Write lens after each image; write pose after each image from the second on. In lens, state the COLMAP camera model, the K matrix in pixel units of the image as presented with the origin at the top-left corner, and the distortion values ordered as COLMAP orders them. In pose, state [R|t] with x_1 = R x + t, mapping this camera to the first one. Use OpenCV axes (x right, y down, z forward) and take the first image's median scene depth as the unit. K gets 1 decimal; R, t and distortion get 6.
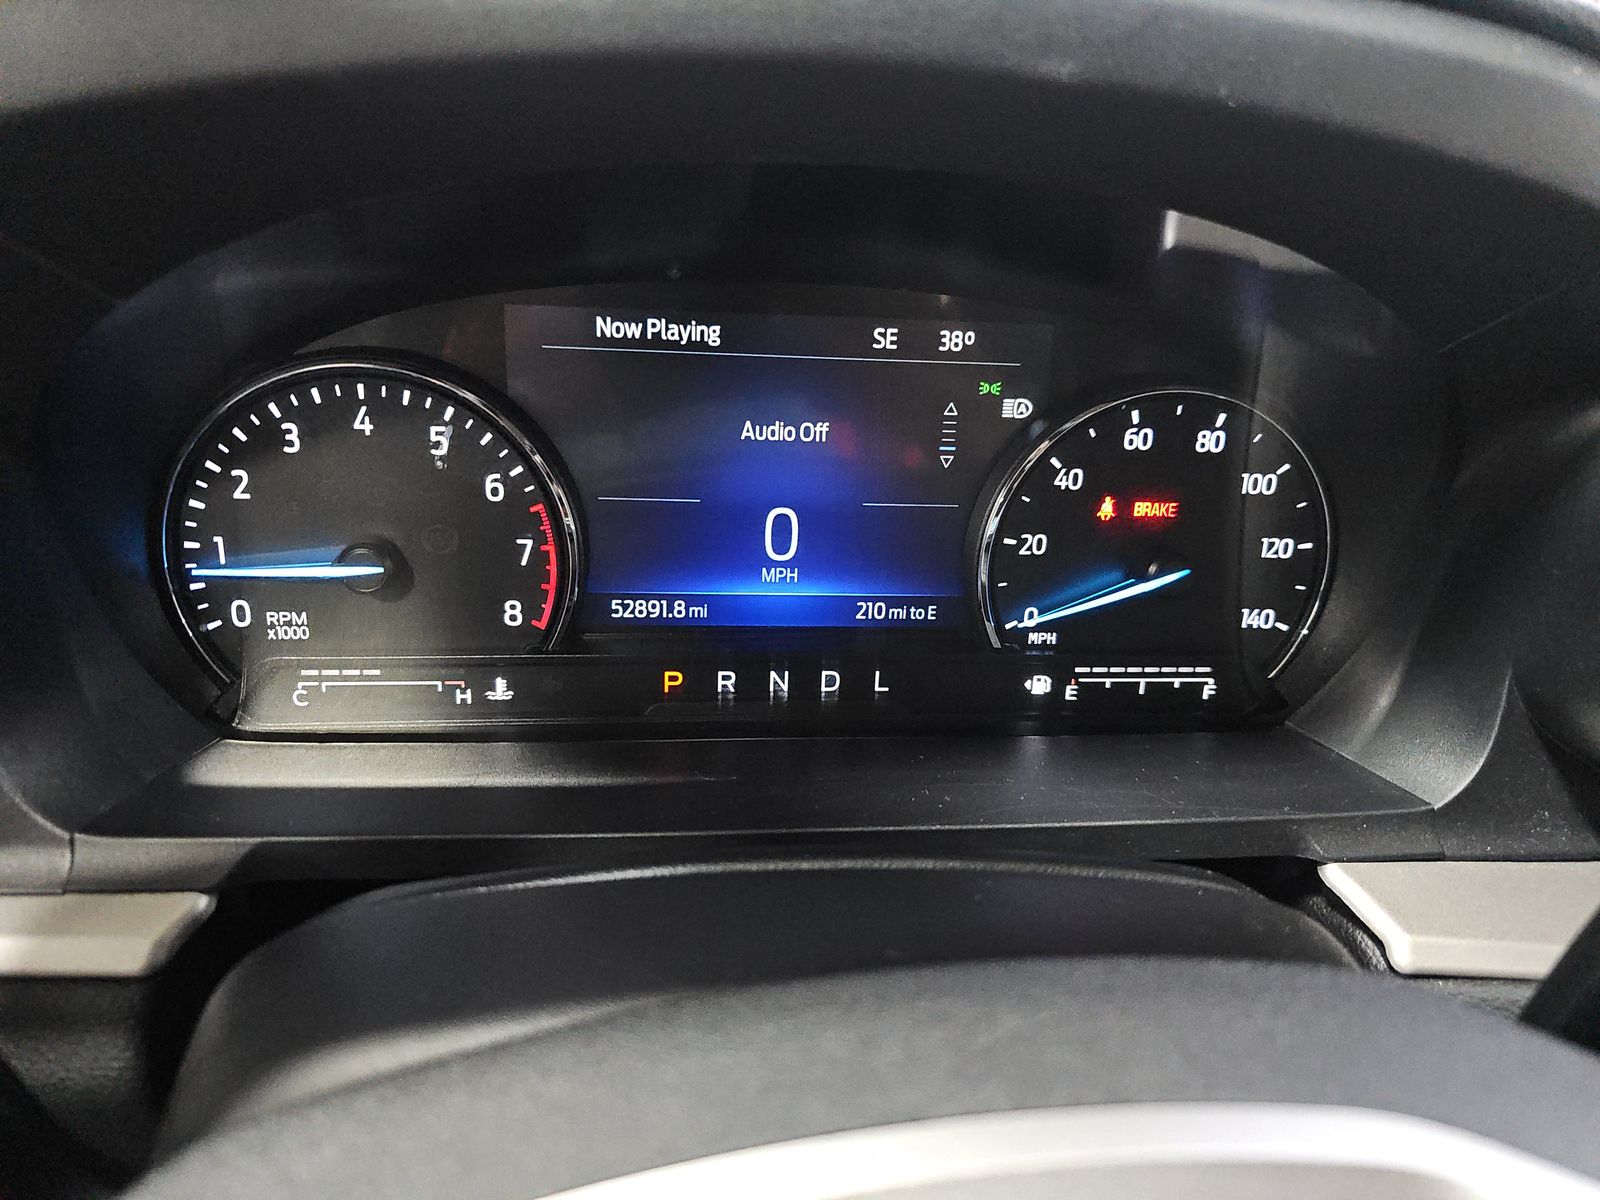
lens RADIAL K [[1059.8, 0, 800.0], [0, 1059.8, 600.0], [0, 0, 1]] dist [-0.004218, -0.000765]
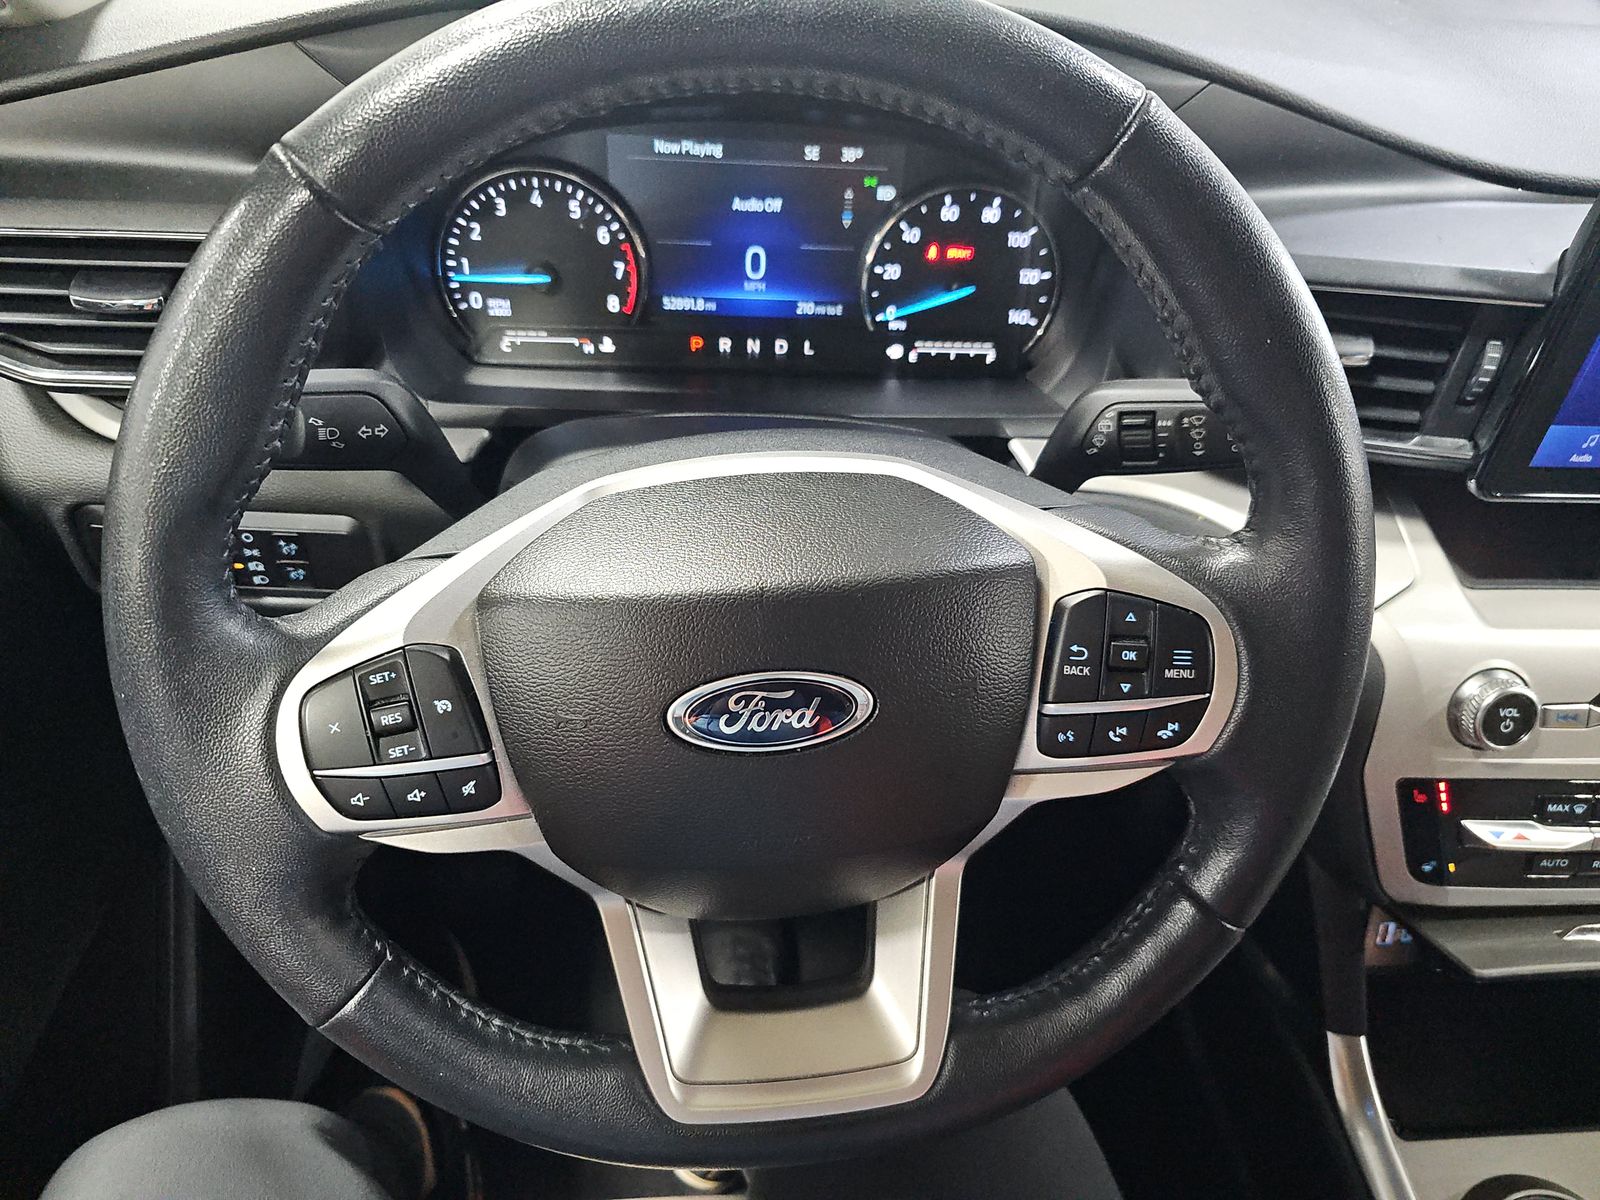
lens RADIAL K [[1081.7, 0, 800.0], [0, 1081.7, 600.0], [0, 0, 1]] dist [0.009834, -0.000302]
pose [[0.999209, 0.030611, -0.025402, 0.131383], [-0.022897, 0.964797, 0.261996, 0.008353], [0.032528, -0.261207, 0.964735, -1.009162]]
